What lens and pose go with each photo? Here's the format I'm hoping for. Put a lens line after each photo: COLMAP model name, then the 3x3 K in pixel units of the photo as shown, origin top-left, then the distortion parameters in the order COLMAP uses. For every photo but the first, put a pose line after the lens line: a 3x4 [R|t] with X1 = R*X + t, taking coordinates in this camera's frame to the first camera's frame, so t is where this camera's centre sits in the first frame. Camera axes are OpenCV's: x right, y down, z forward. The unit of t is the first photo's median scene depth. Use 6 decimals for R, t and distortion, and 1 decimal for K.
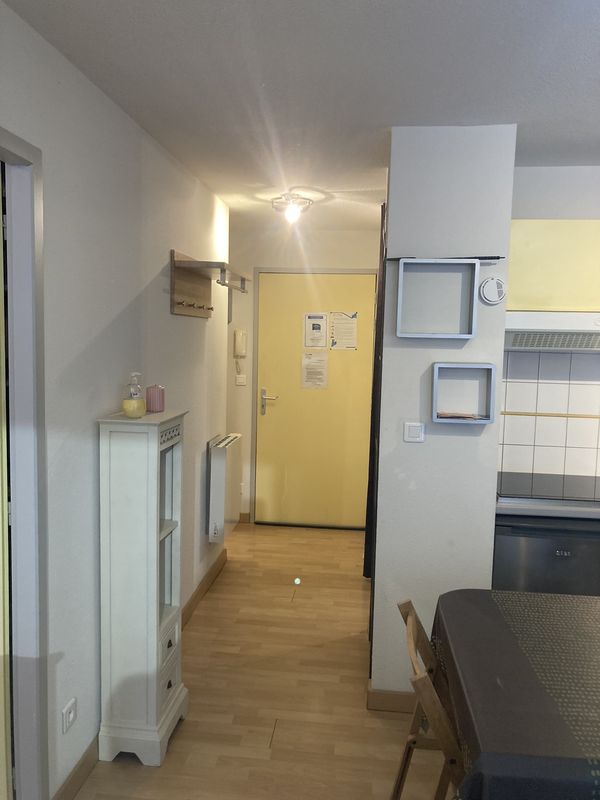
lens RADIAL K [[643.5, 0, 292.1], [0, 643.5, 393.8], [0, 0, 1]] dist [0.035161, -0.045099]
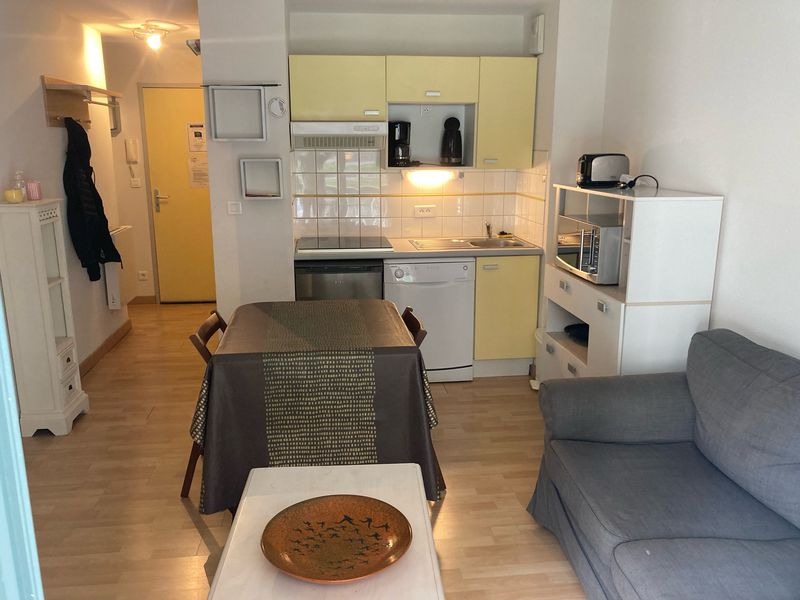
lens RADIAL K [[643.5, 0, 388.8], [0, 643.5, 295.5], [0, 0, 1]] dist [0.035161, -0.045099]
pose [[0.974330, -0.073953, 0.212629, 0.157533], [0.042957, 0.988223, 0.146867, 0.042905], [-0.220986, -0.133963, 0.966033, -0.397731]]
